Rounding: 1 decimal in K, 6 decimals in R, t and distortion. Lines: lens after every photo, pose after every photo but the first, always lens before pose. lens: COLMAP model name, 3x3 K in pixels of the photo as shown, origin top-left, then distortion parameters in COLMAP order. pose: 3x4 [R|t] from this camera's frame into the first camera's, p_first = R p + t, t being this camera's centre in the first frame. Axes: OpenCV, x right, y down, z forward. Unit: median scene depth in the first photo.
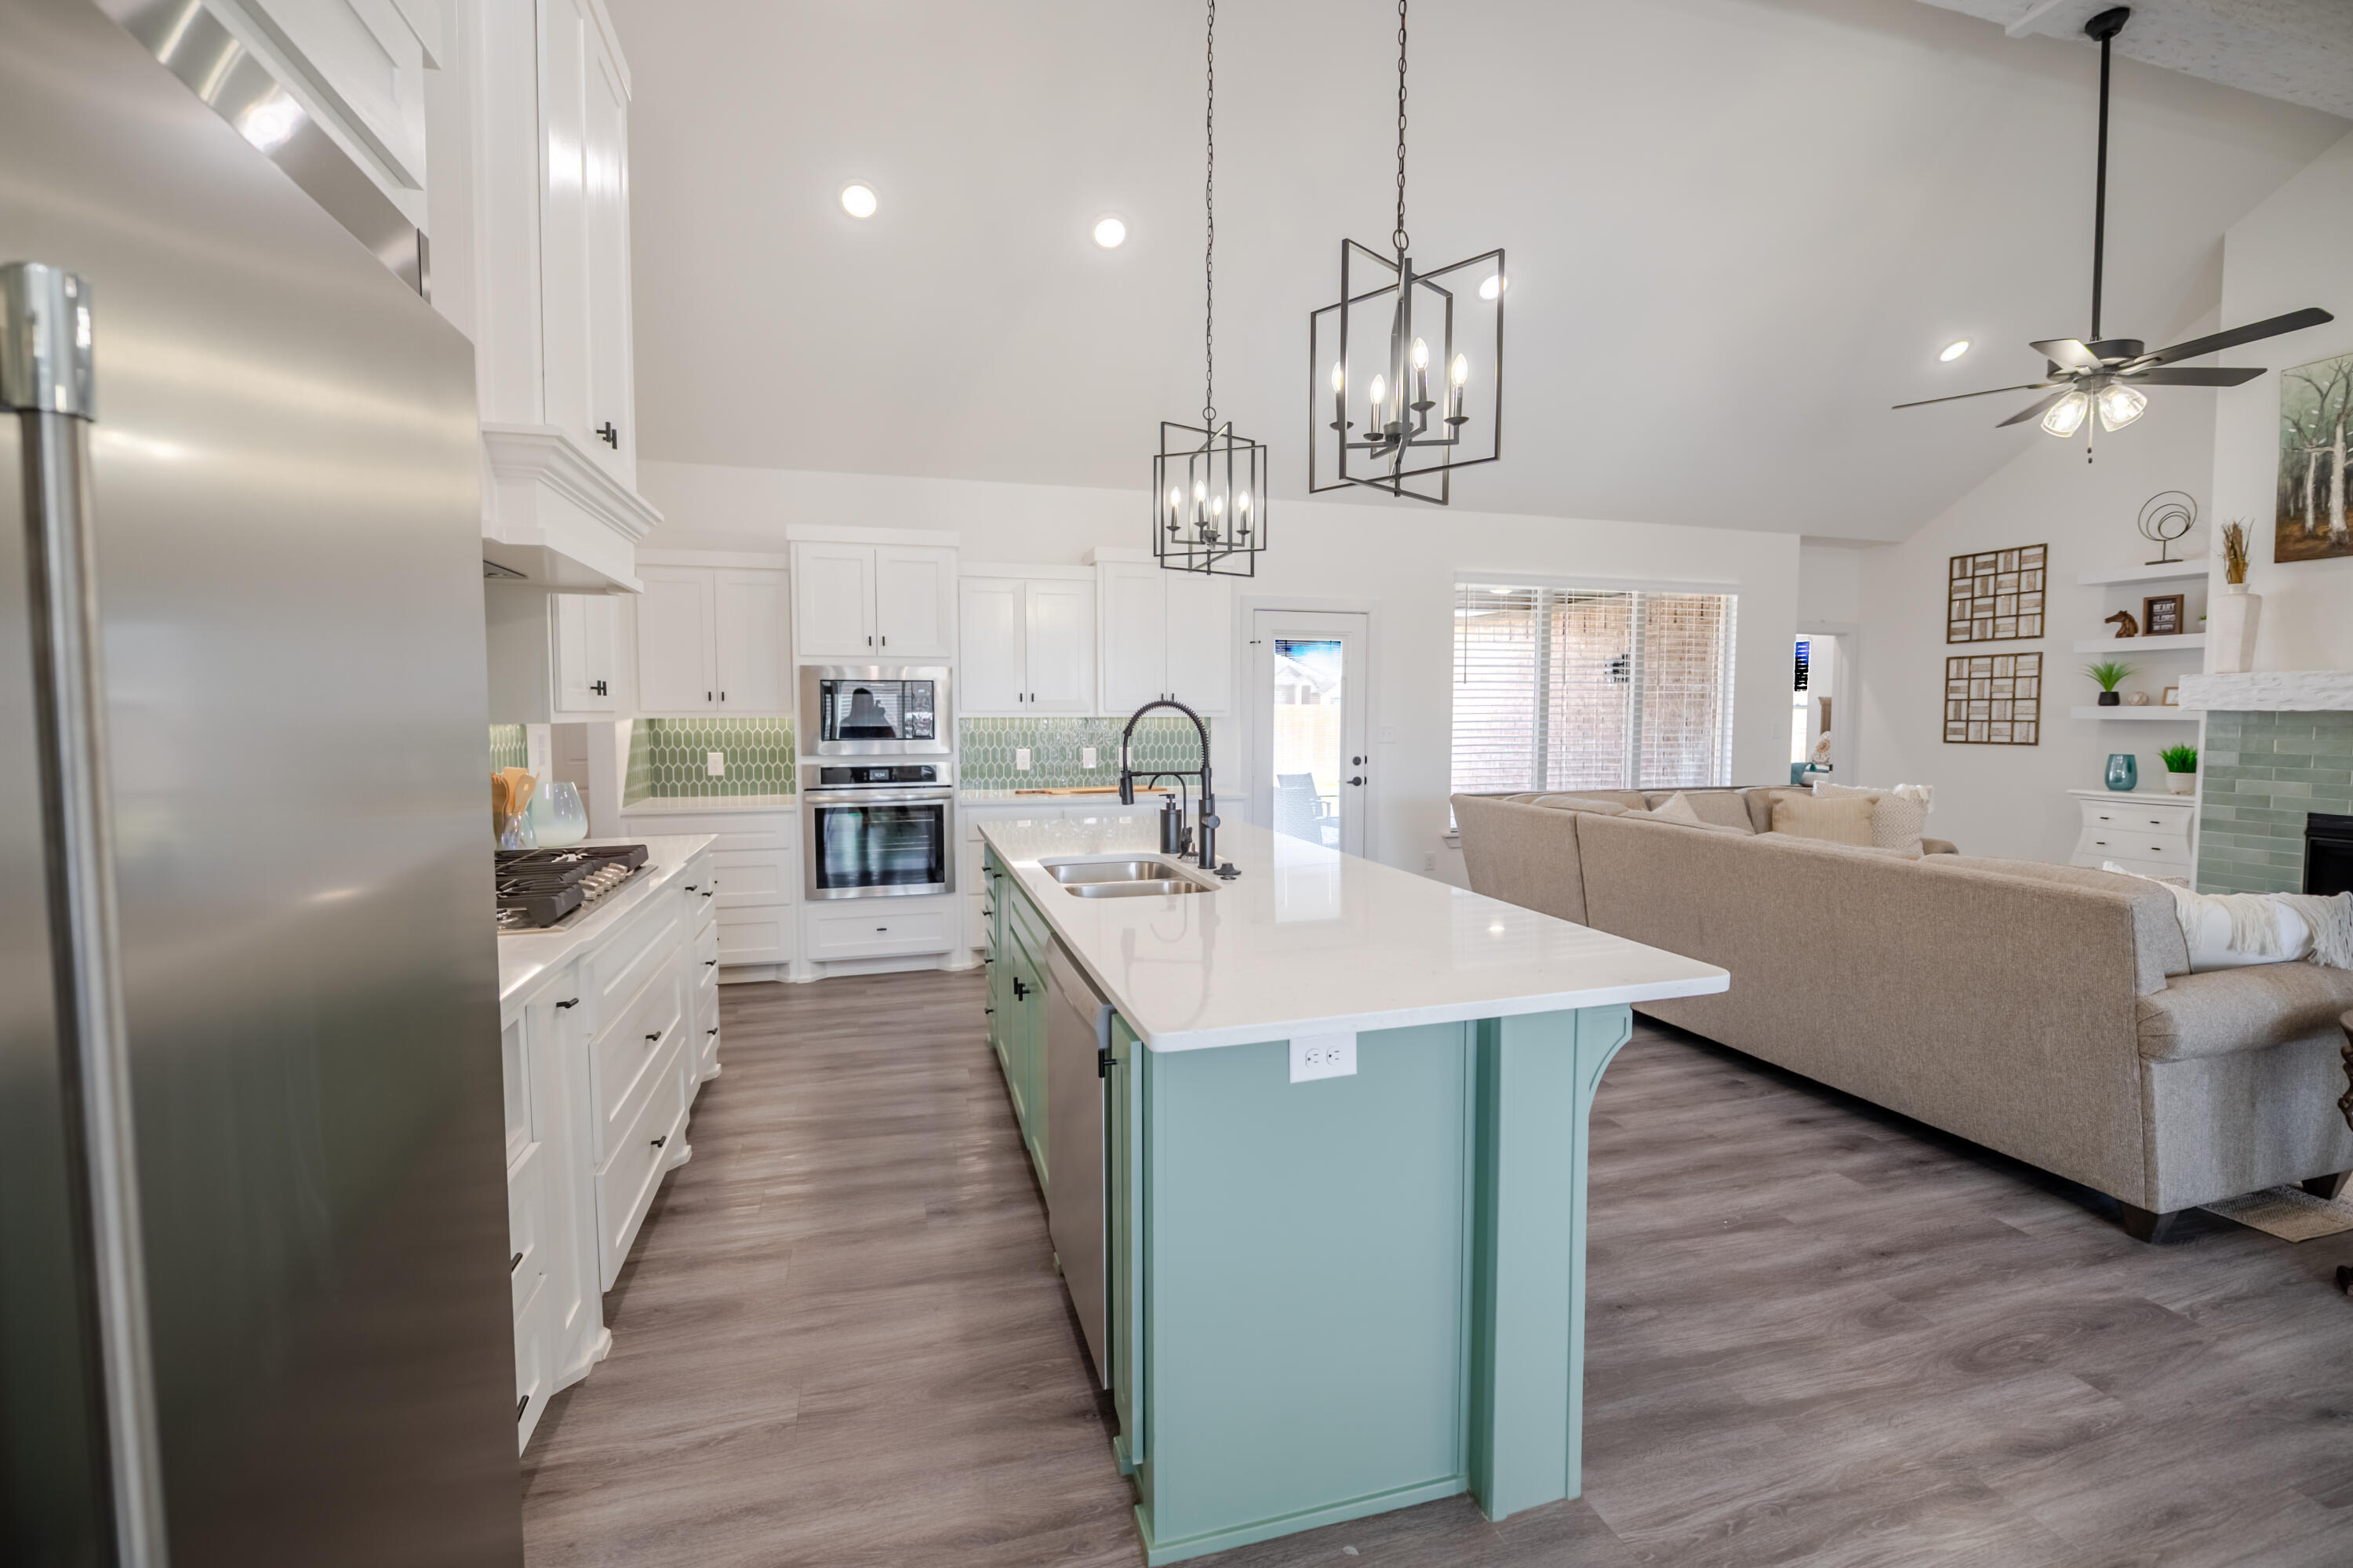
lens RADIAL K [[986.3, 0, 1156.2], [0, 986.3, 765.7], [0, 0, 1]] dist [-0.007223, -0.001334]
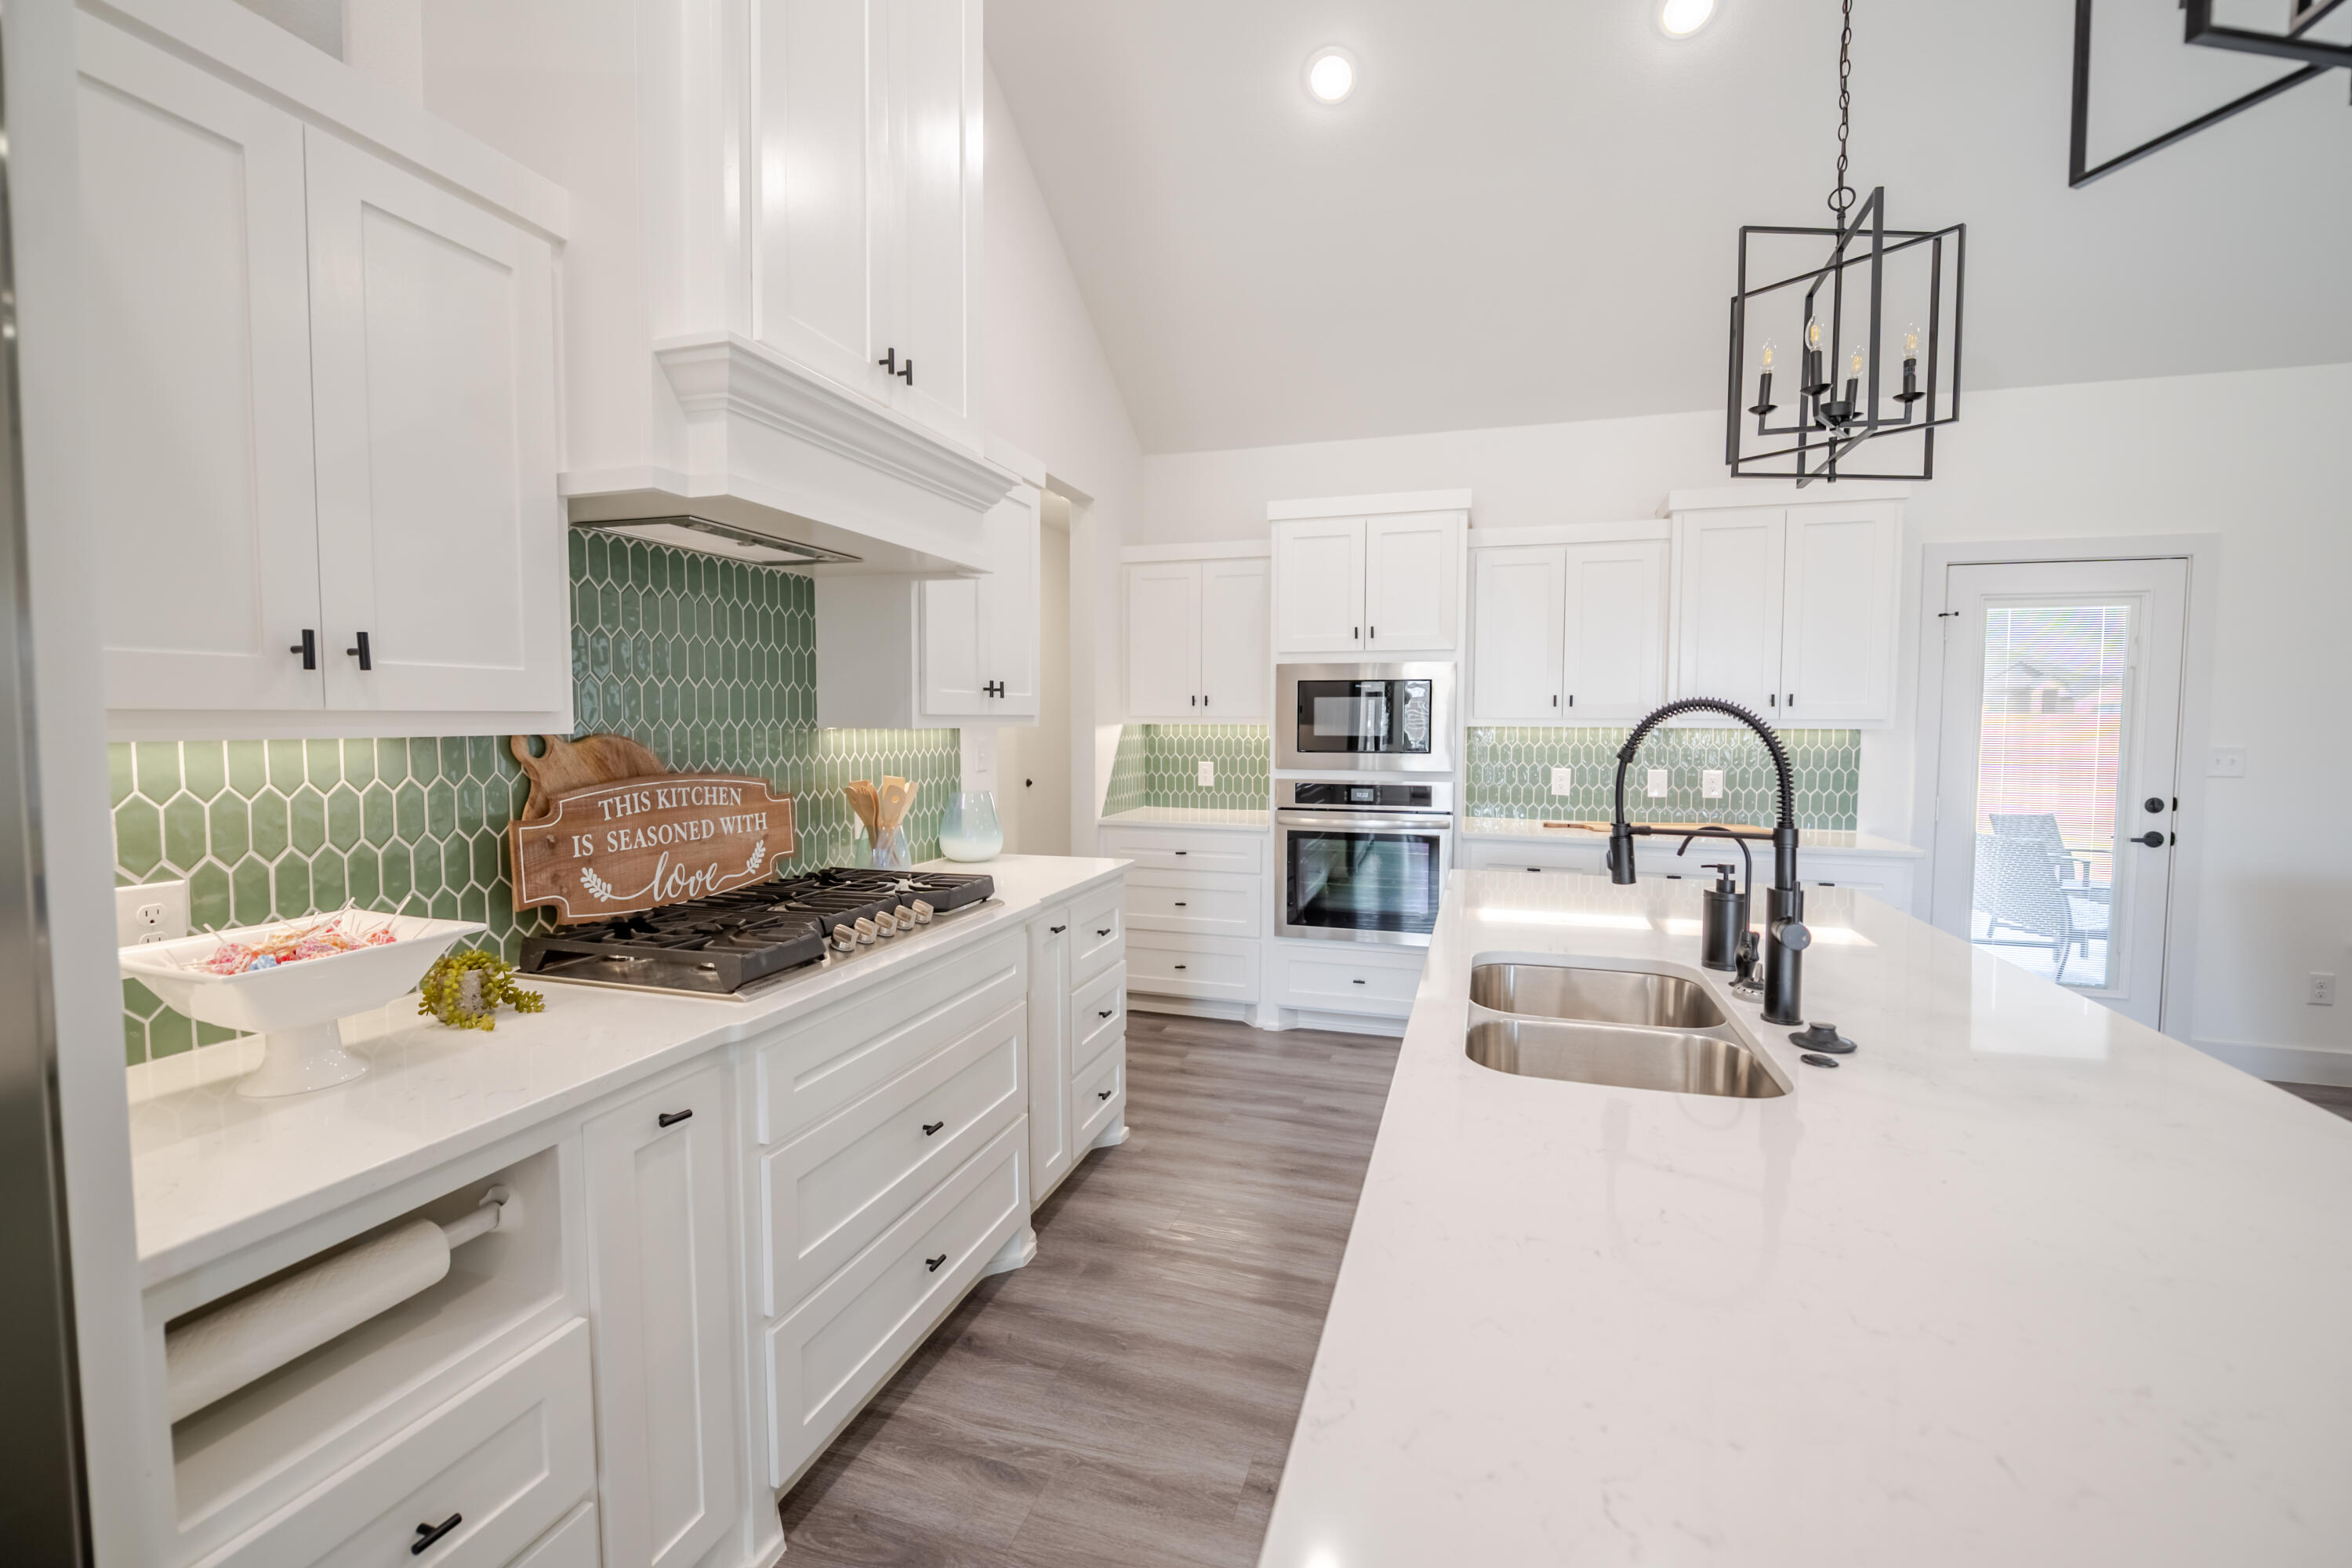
lens RADIAL K [[985.9, 0, 1172.3], [0, 985.9, 770.8], [0, 0, 1]] dist [-0.007223, -0.001334]
pose [[0.836795, 0.034426, -0.546432, 0.033324], [-0.035505, 0.999333, 0.008587, -0.011611], [0.546363, 0.012215, 0.837459, 0.210222]]
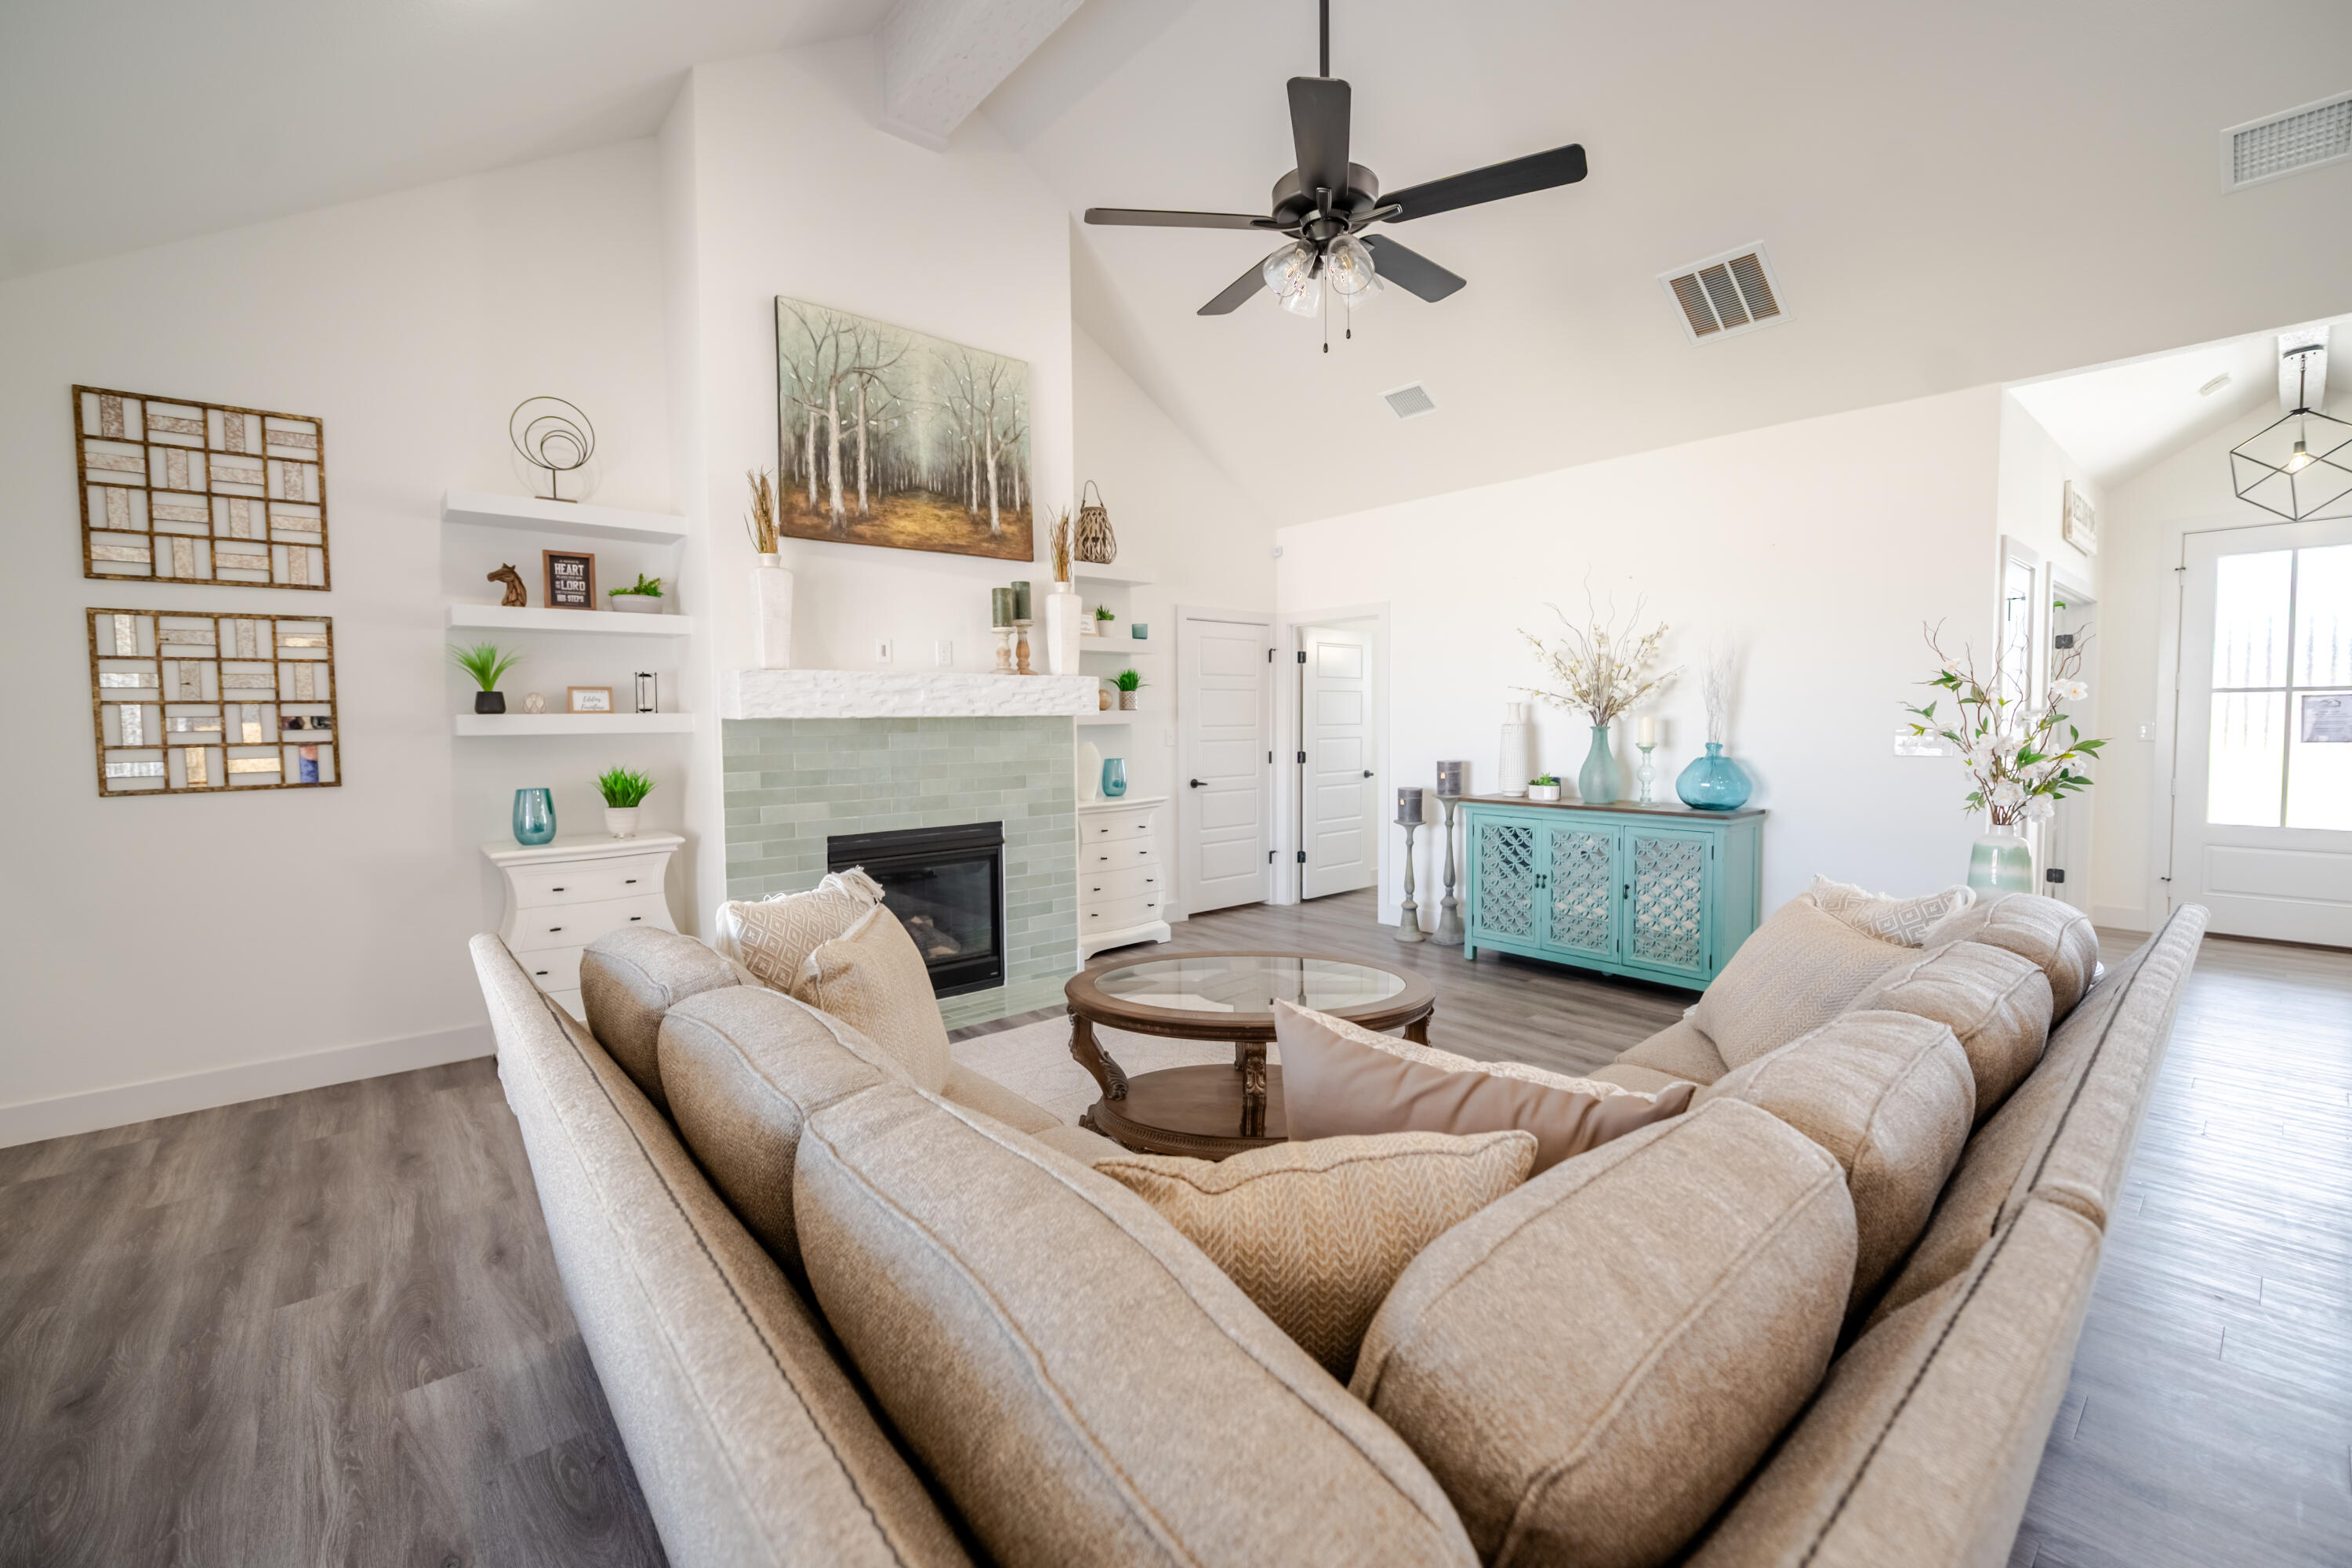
lens RADIAL K [[968.7, 0, 1178.5], [0, 968.7, 774.6], [0, 0, 1]] dist [-0.015288, -0.000379]
pose [[-0.428273, -0.048176, 0.902364, 0.259694], [0.060918, 0.994767, 0.082022, -0.053250], [-0.901594, 0.090098, -0.423097, 0.998594]]
